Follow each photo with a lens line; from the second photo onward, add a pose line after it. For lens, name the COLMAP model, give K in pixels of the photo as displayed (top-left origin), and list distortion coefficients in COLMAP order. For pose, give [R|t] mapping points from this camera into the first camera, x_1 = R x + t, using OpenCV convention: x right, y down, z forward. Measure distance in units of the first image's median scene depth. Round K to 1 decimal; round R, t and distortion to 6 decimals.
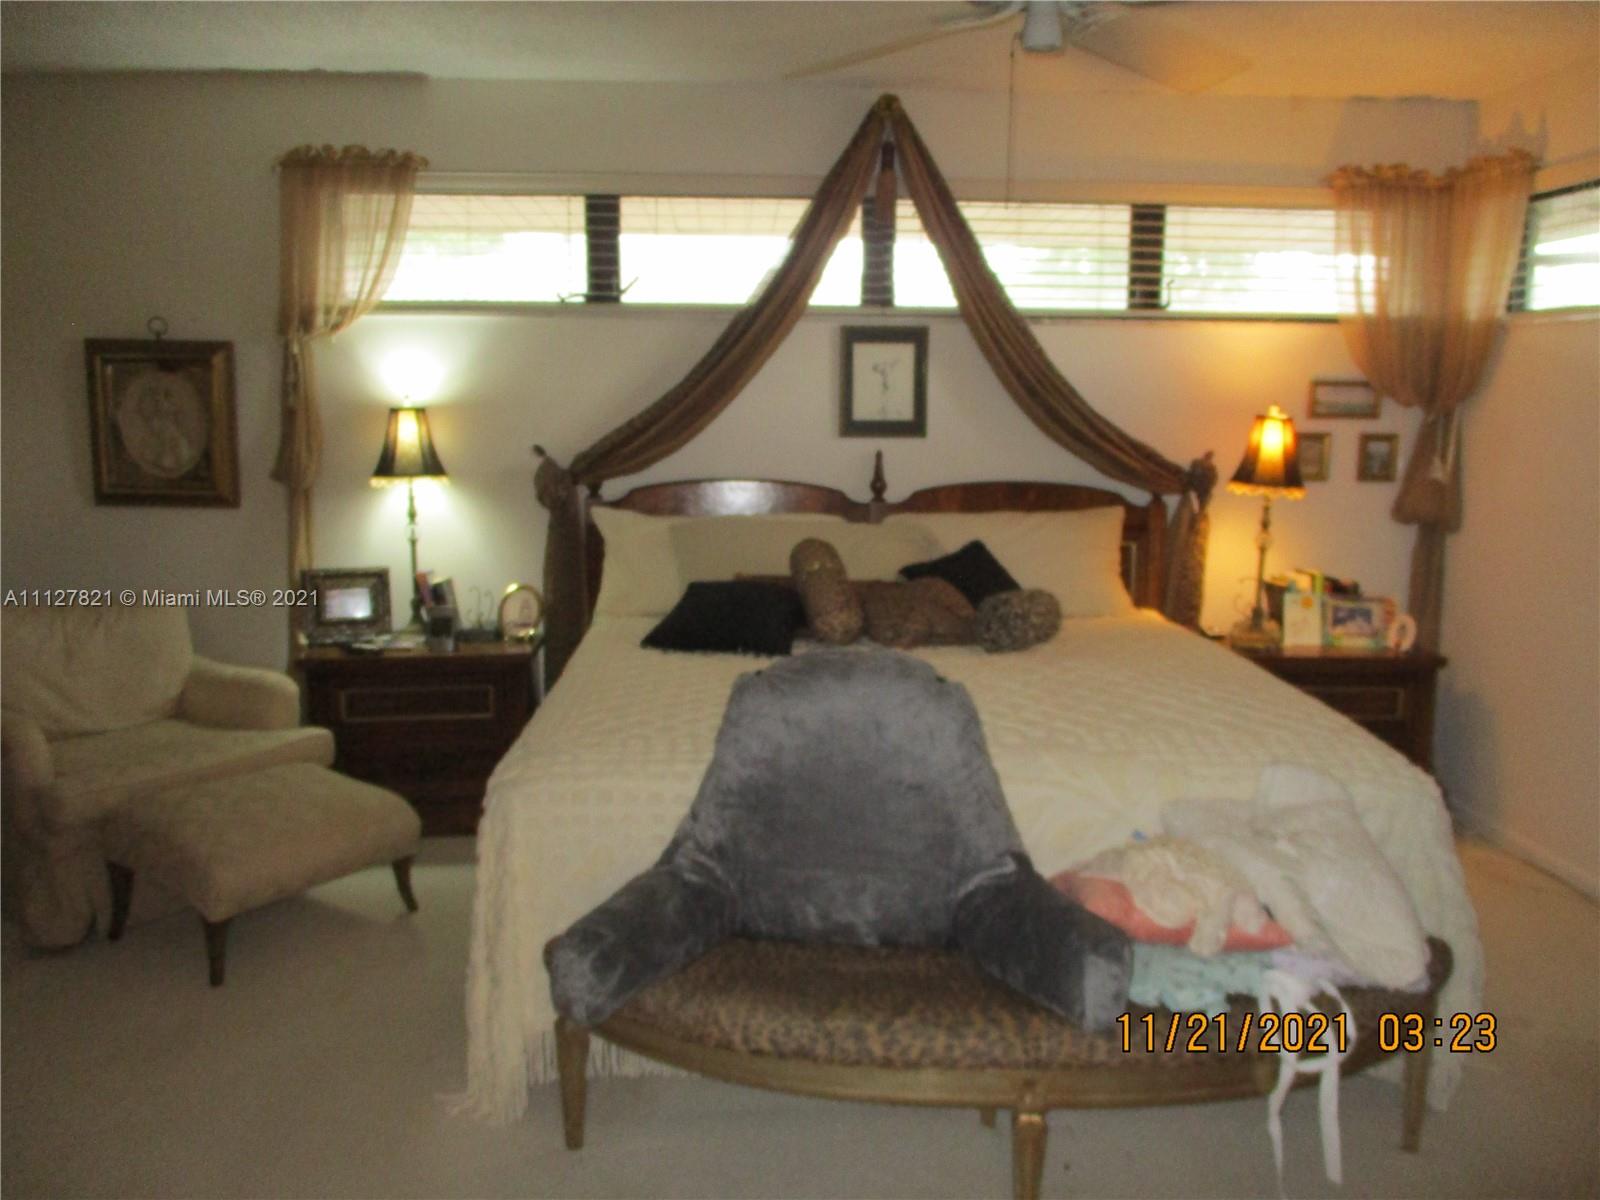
lens RADIAL K [[1335.2, 0, 793.7], [0, 1335.2, 594.7], [0, 0, 1]] dist [-0.042215, 0.019638]
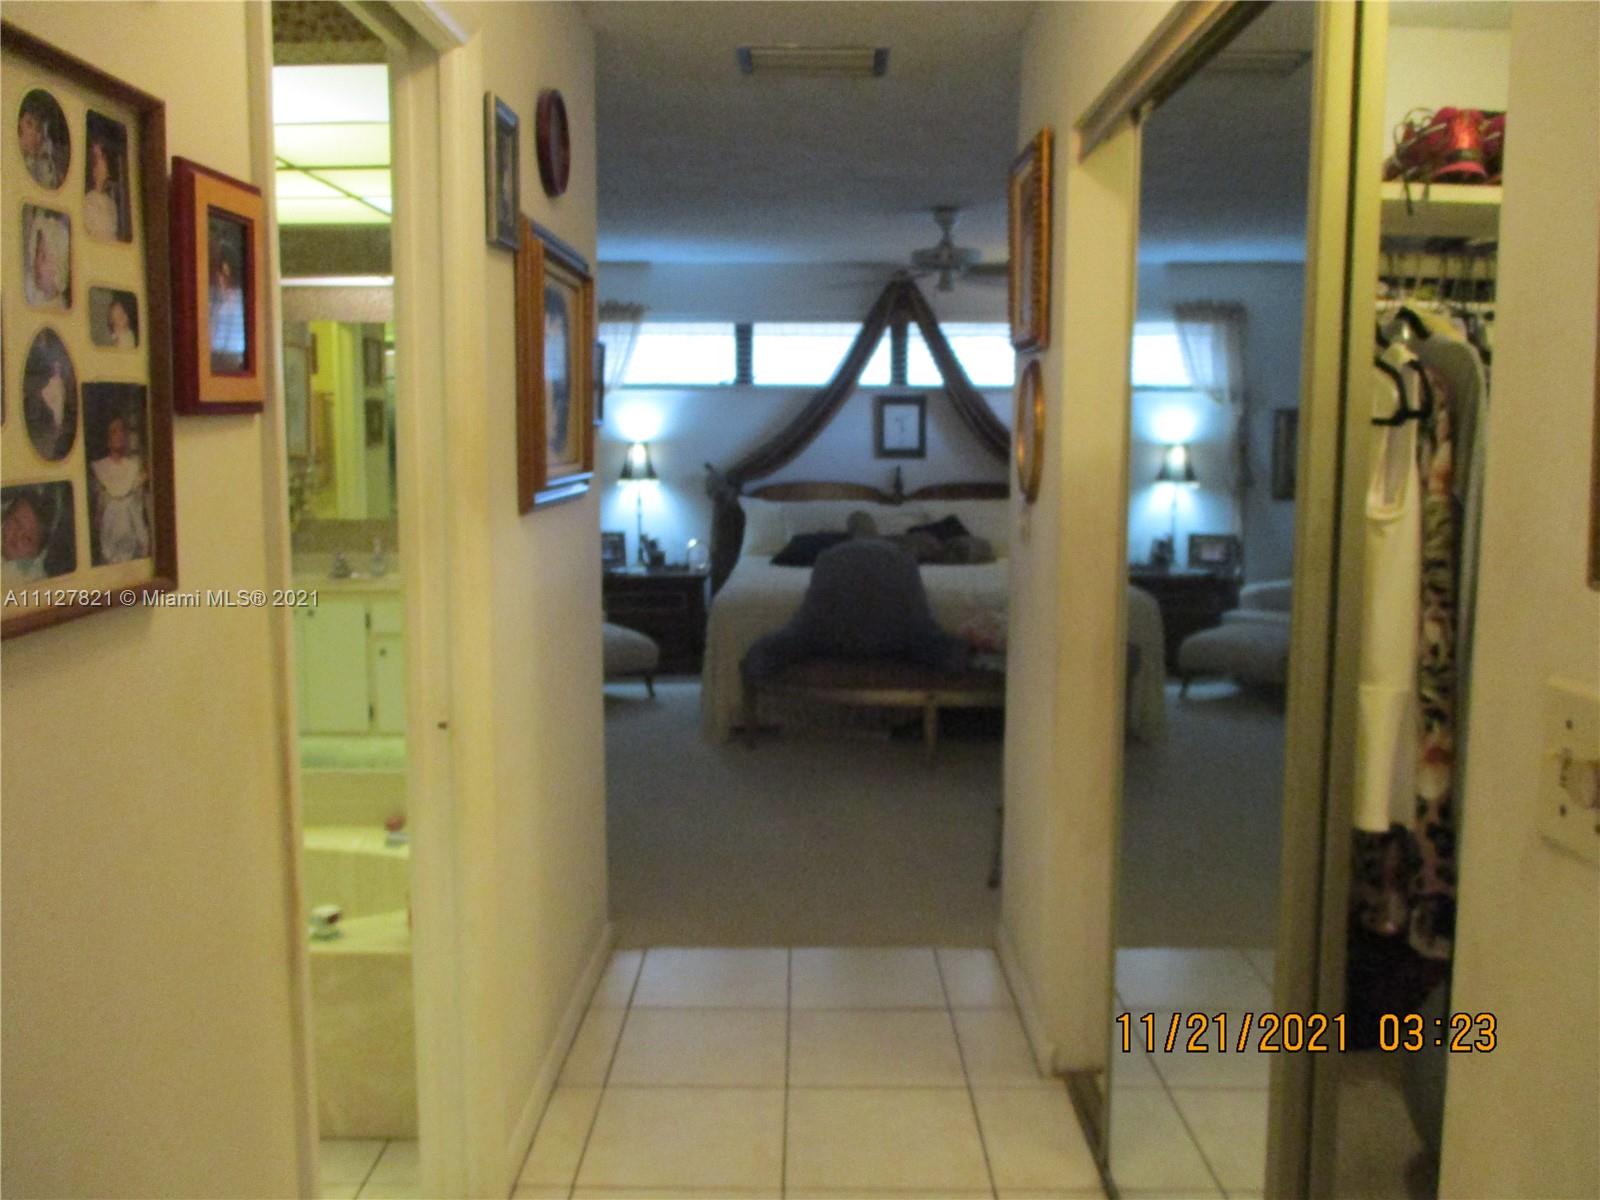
lens RADIAL K [[1335.2, 0, 804.3], [0, 1335.2, 598.0], [0, 0, 1]] dist [-0.042215, 0.019638]
pose [[0.998415, 0.001746, -0.056254, 0.039416], [-0.003742, 0.999366, -0.035403, 0.133820], [0.056156, 0.035557, 0.997789, -0.785846]]
